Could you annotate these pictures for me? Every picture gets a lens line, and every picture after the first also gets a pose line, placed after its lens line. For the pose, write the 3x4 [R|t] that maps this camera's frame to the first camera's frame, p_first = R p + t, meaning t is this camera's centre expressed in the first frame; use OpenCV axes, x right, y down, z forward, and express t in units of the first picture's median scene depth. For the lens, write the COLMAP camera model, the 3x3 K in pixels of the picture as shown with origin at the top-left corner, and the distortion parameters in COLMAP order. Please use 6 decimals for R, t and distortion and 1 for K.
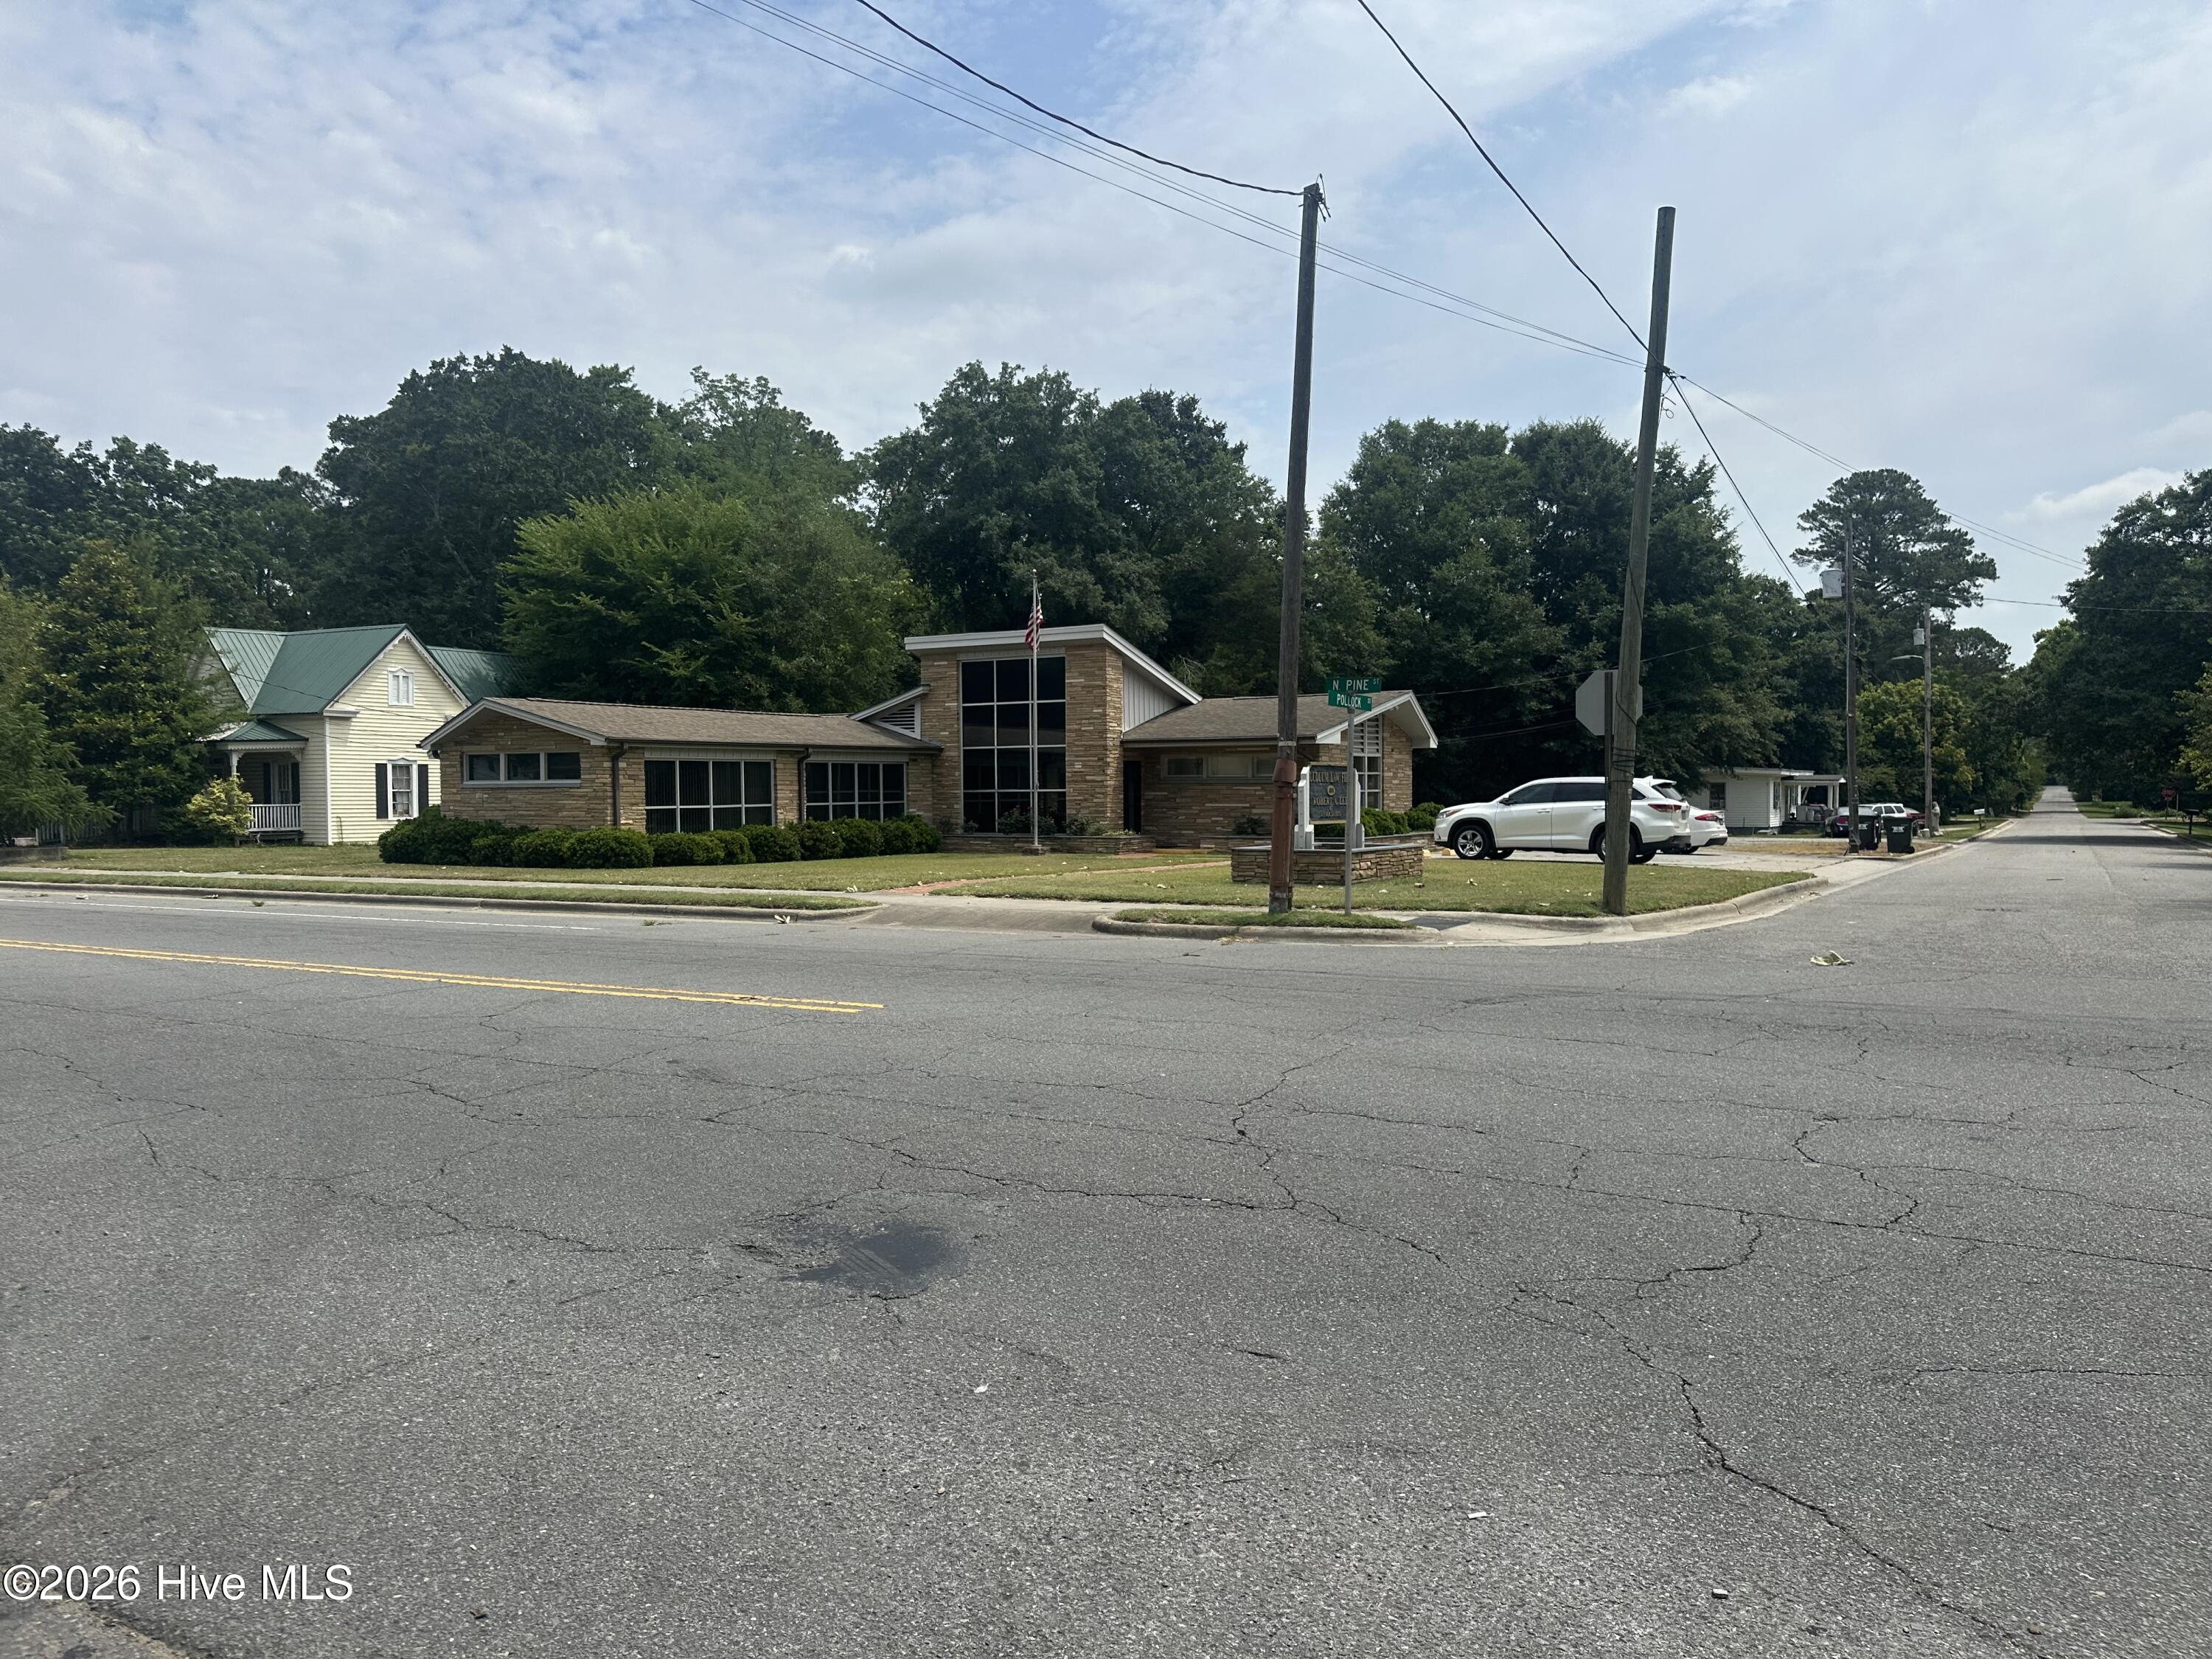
lens RADIAL K [[1461.7, 0, 1126.4], [0, 1461.7, 844.4], [0, 0, 1]] dist [0.104036, -0.117675]
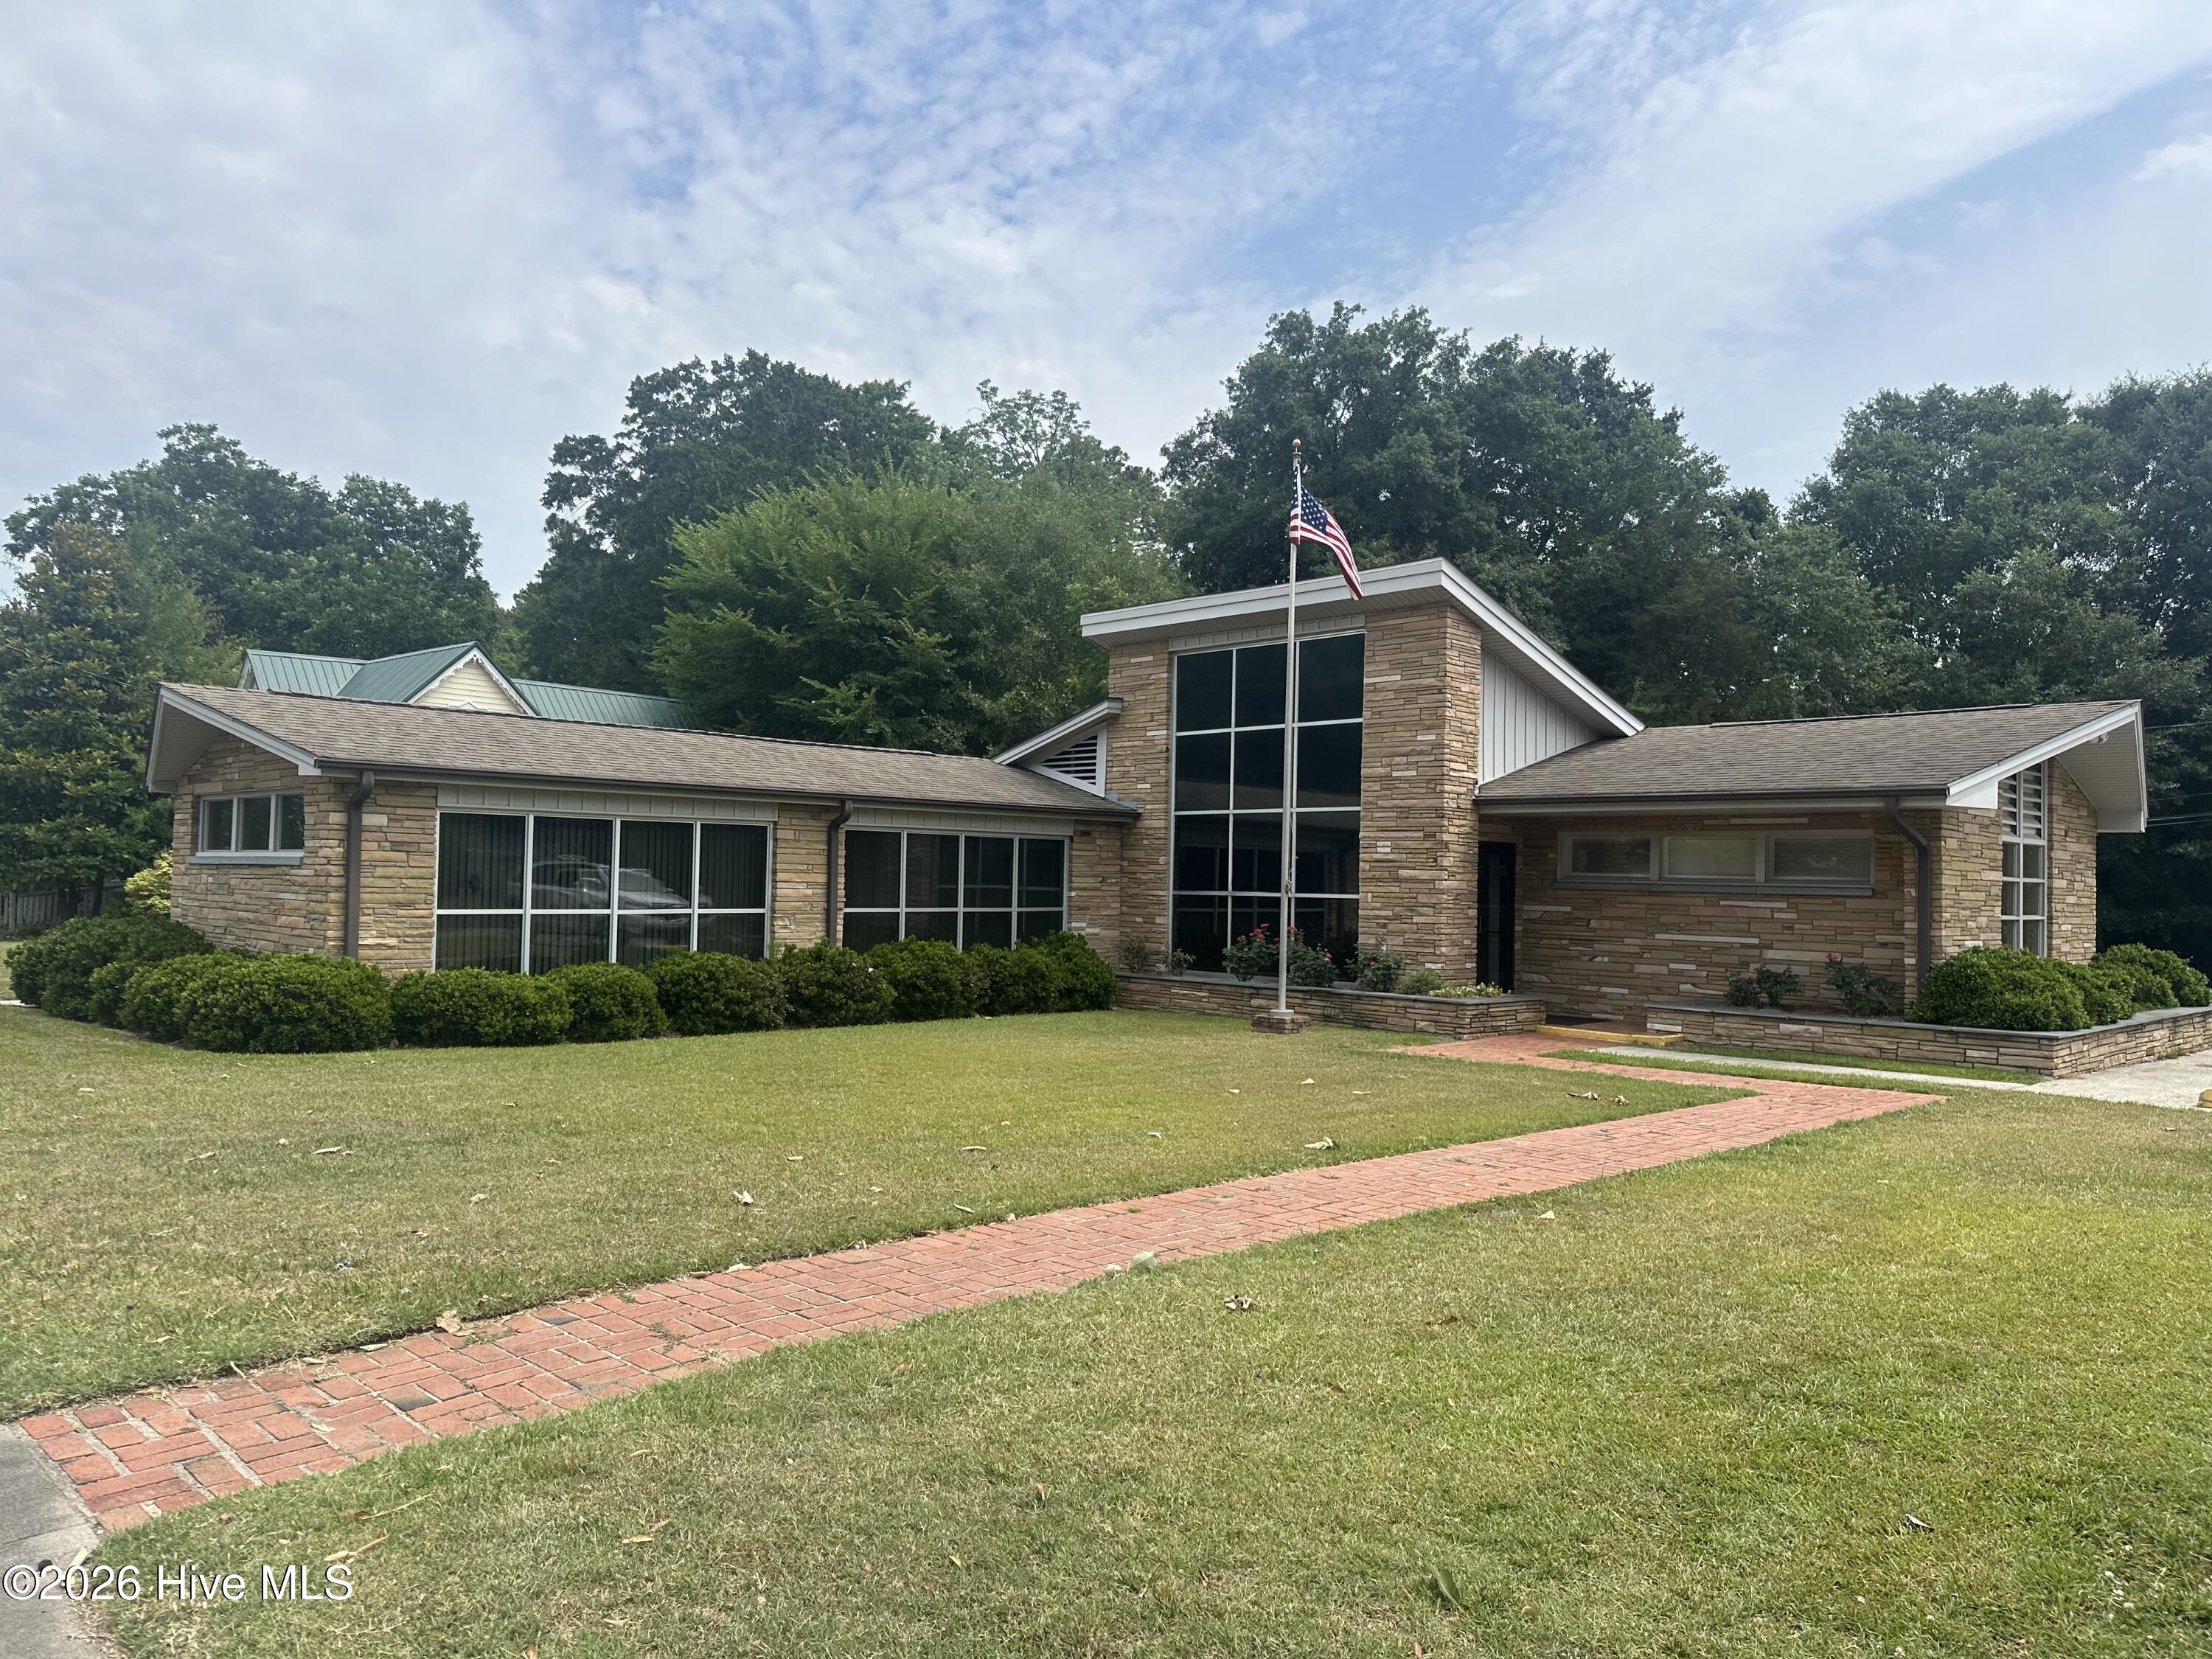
lens RADIAL K [[1461.7, 0, 1126.4], [0, 1461.7, 844.4], [0, 0, 1]] dist [0.104036, -0.117675]
pose [[0.968690, 0.020340, -0.247437, 0.005325], [-0.036719, 0.997415, -0.061759, -0.020263], [0.245542, 0.068911, 0.966934, 0.476205]]
